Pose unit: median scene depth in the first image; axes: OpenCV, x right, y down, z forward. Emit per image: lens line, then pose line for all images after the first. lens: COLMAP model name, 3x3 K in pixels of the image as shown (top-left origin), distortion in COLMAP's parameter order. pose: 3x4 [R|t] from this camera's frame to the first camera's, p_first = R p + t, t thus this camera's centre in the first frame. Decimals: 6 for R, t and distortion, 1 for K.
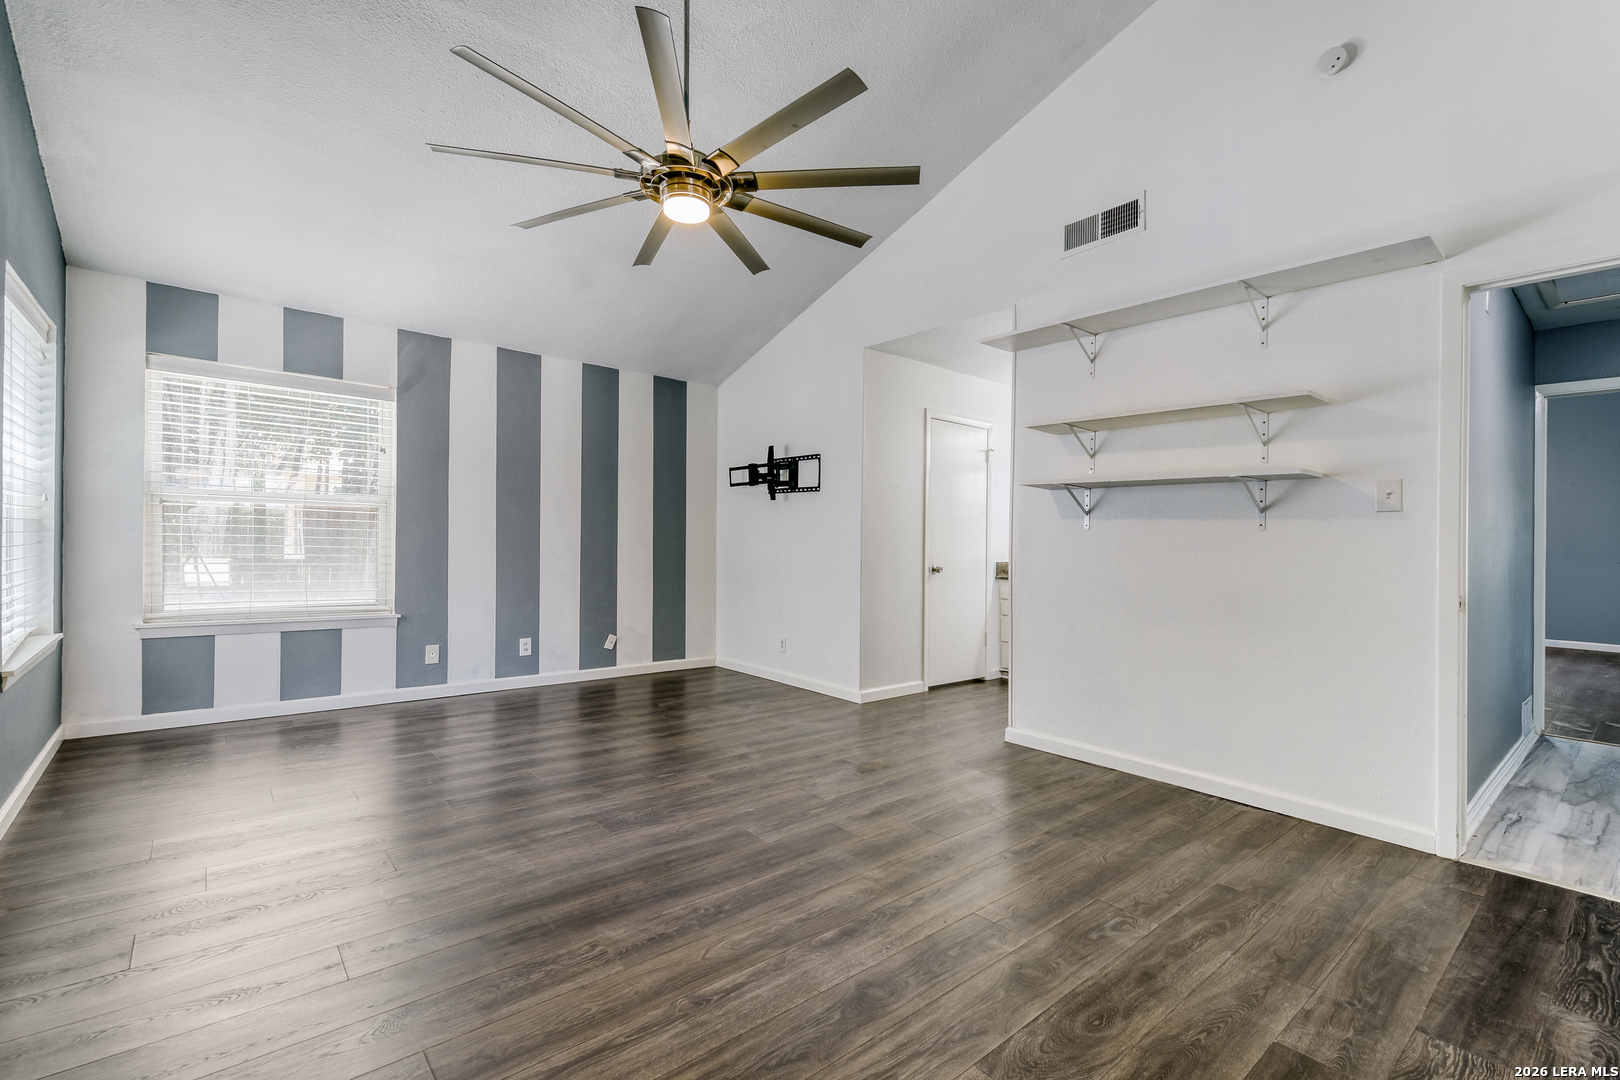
lens RADIAL K [[704.3, 0, 812.2], [0, 704.3, 545.5], [0, 0, 1]] dist [0.010394, -0.005177]
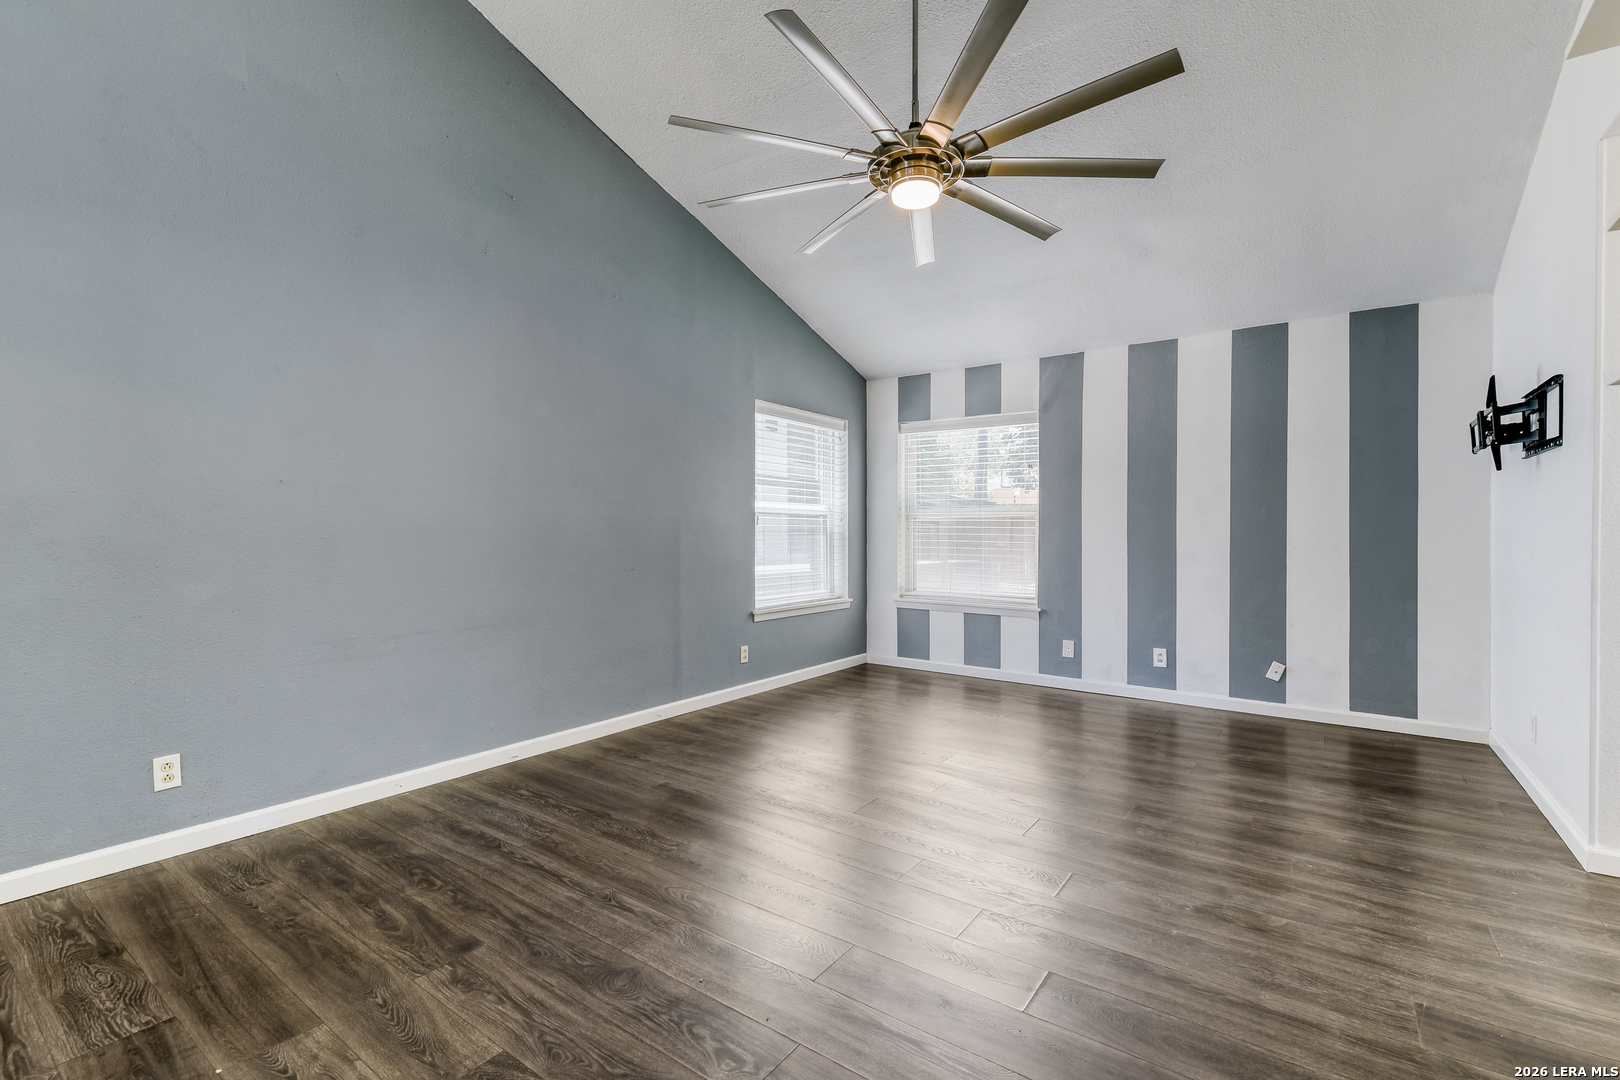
lens RADIAL K [[704.3, 0, 820.8], [0, 704.3, 537.7], [0, 0, 1]] dist [0.010394, -0.005177]
pose [[0.253842, -0.015672, -0.967119, 0.422522], [-0.005035, 0.999834, -0.017524, 0.005560], [0.967233, 0.009318, 0.253721, 0.372470]]
